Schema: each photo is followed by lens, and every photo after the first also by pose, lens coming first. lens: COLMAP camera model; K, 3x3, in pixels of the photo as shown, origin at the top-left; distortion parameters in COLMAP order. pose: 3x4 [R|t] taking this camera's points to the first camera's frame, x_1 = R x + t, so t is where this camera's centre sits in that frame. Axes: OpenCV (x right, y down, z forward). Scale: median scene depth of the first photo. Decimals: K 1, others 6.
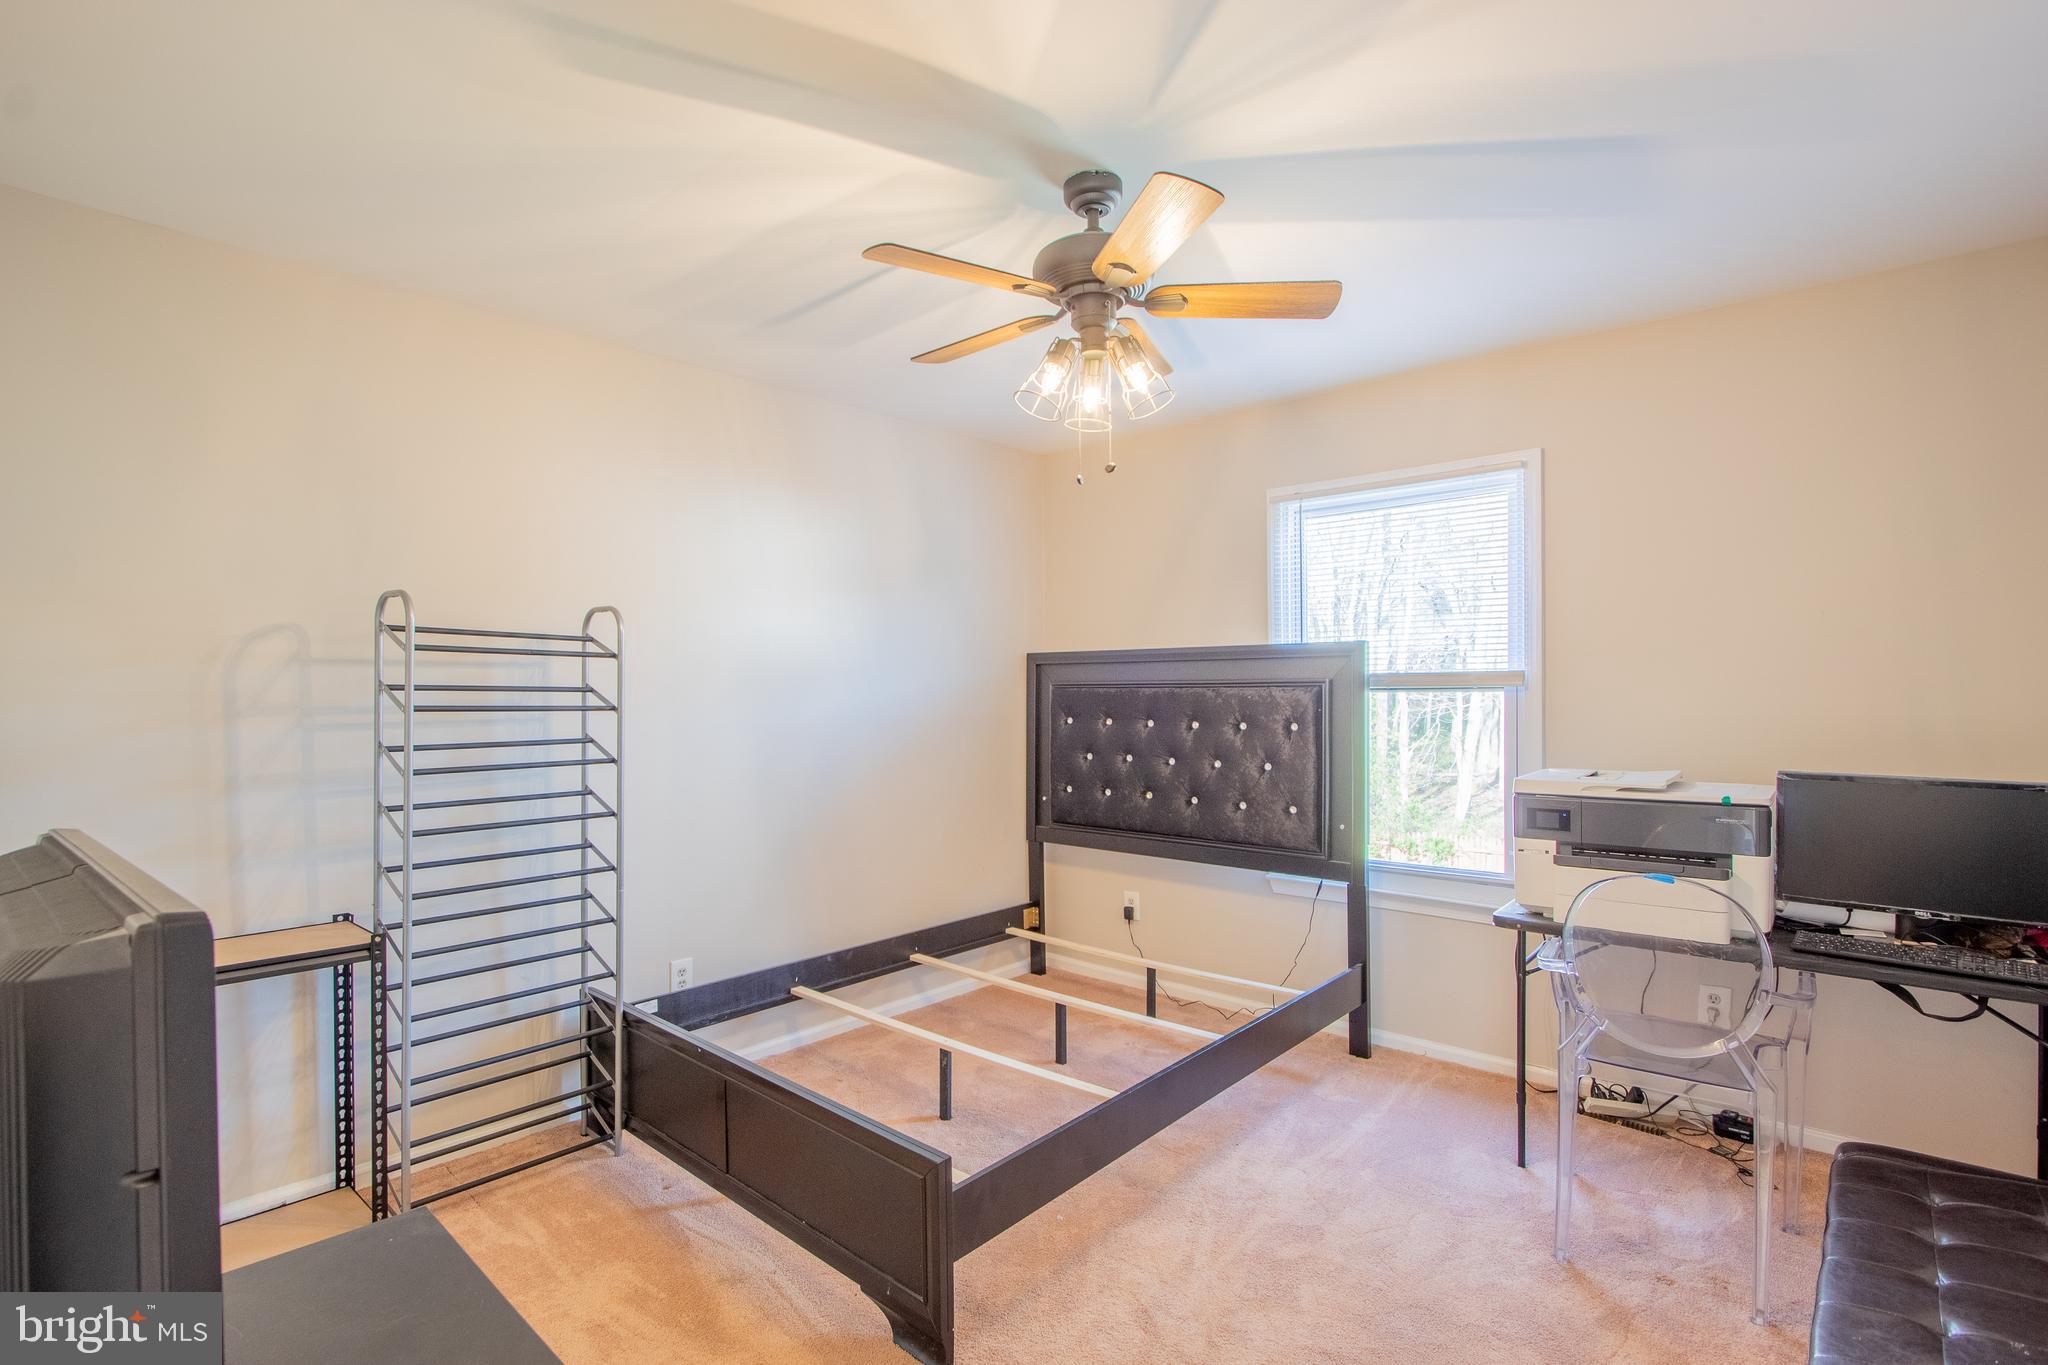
lens RADIAL K [[917.4, 0, 955.8], [0, 917.4, 701.4], [0, 0, 1]] dist [-0.033377, 0.000104]
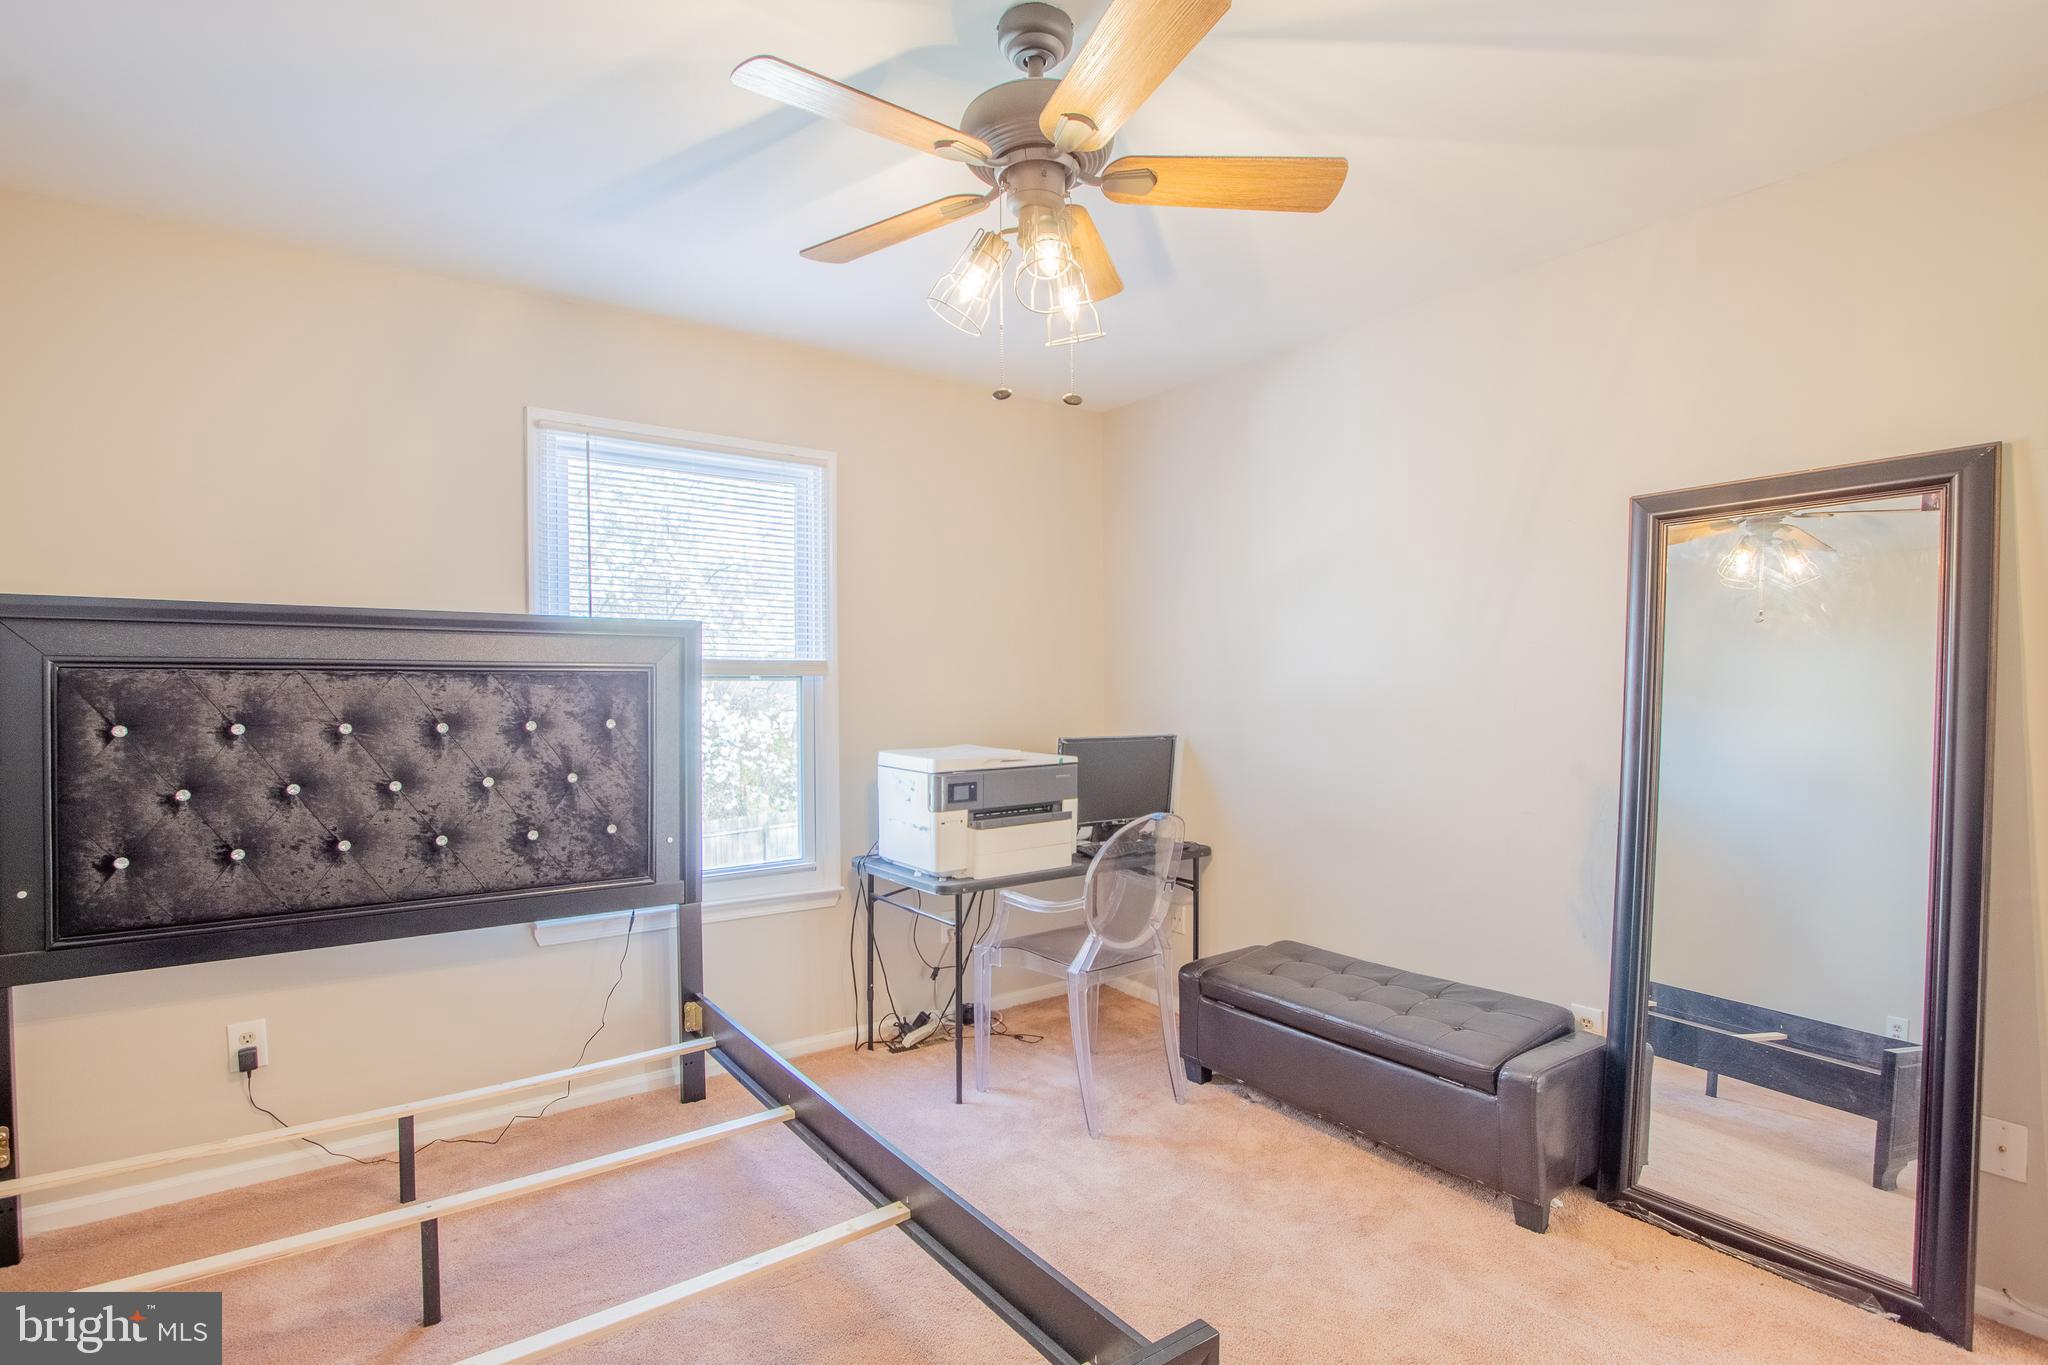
lens RADIAL K [[981.6, 0, 1019.8], [0, 981.6, 701.4], [0, 0, 1]] dist [-0.014038, 0.000965]
pose [[0.179101, -0.013680, 0.983736, -0.411716], [0.003618, 0.999906, 0.013246, -0.001162], [-0.983824, 0.001186, 0.179134, 0.520976]]
